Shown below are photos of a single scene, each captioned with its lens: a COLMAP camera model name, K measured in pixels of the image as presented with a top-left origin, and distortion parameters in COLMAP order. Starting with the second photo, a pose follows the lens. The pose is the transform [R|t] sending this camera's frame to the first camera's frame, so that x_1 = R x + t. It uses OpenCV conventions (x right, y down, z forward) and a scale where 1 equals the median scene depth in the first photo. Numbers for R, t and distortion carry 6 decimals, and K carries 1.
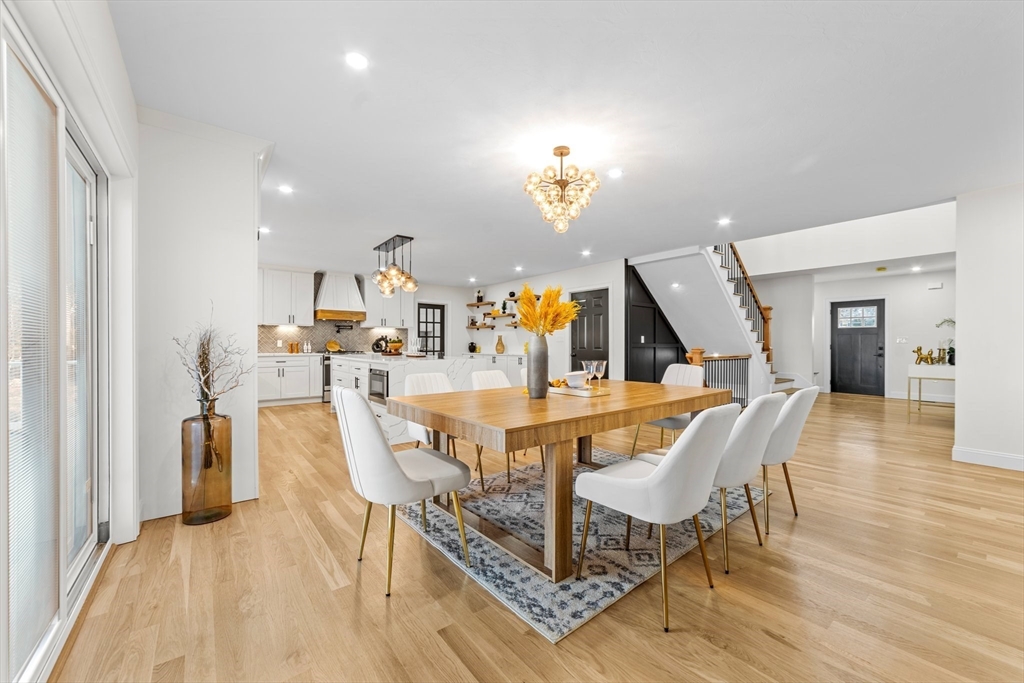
lens RADIAL K [[393.5, 0, 517.7], [0, 393.5, 341.9], [0, 0, 1]] dist [-0.010853, 0.001383]
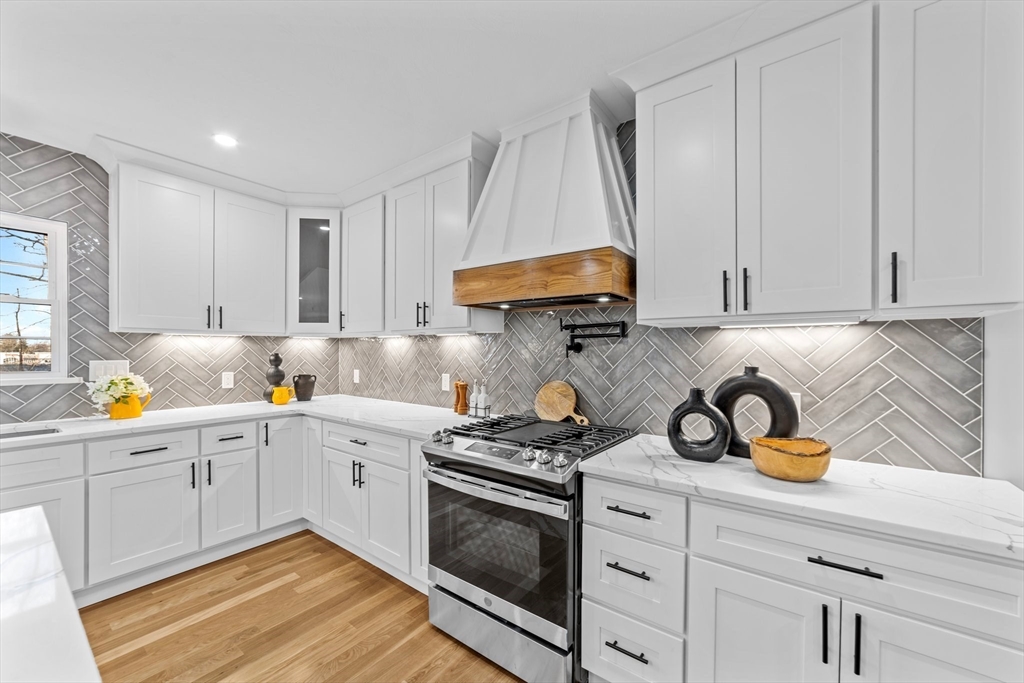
lens RADIAL K [[393.5, 0, 512.8], [0, 393.5, 352.0], [0, 0, 1]] dist [-0.010853, 0.001383]
pose [[0.255611, 0.006216, -0.966760, -0.194373], [-0.000215, 0.999980, 0.006373, -0.023518], [0.966780, -0.001421, 0.255607, 0.832877]]
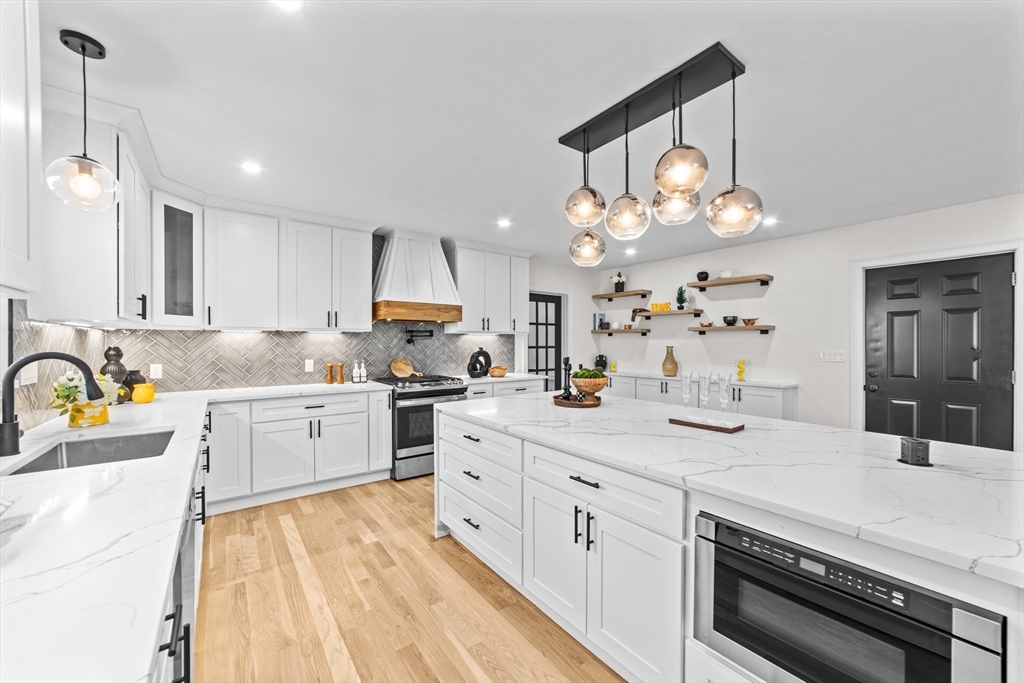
lens RADIAL K [[393.5, 0, 515.6], [0, 393.5, 341.1], [0, 0, 1]] dist [-0.010853, 0.001383]
pose [[0.999720, 0.000847, -0.023660, -0.275336], [-0.000870, 0.999999, -0.000958, -0.024443], [0.023659, 0.000978, 0.999720, 0.416303]]
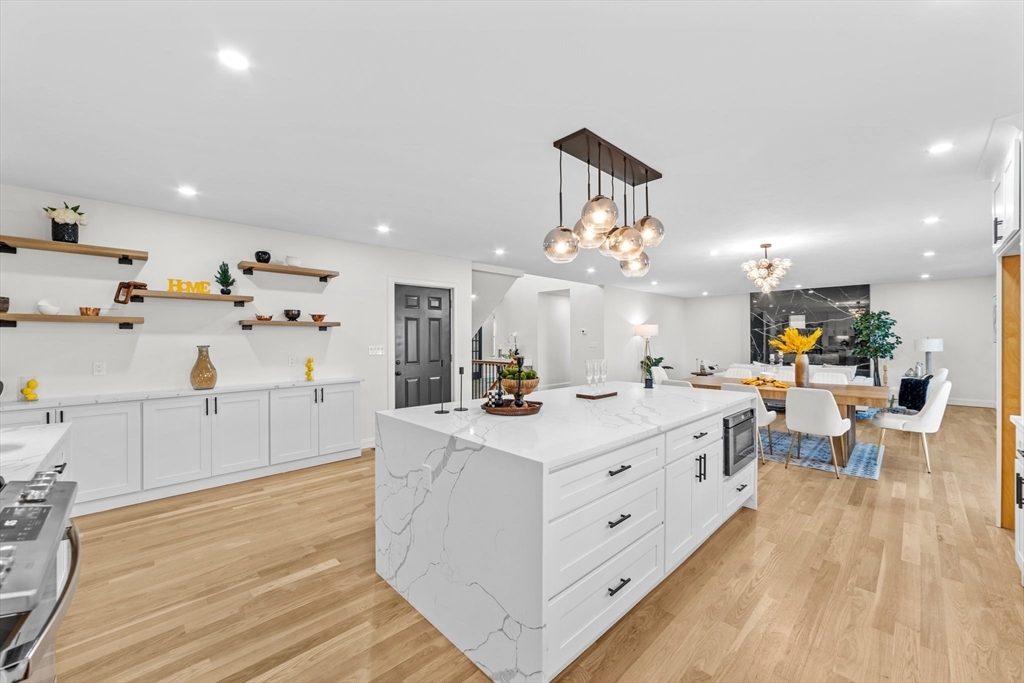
lens RADIAL K [[393.5, 0, 520.0], [0, 393.5, 337.7], [0, 0, 1]] dist [-0.010853, 0.001383]
pose [[-0.089825, 0.000697, 0.995957, -0.495680], [0.001544, 0.999999, -0.000560, -0.025016], [-0.995956, 0.001487, -0.089826, 0.740027]]
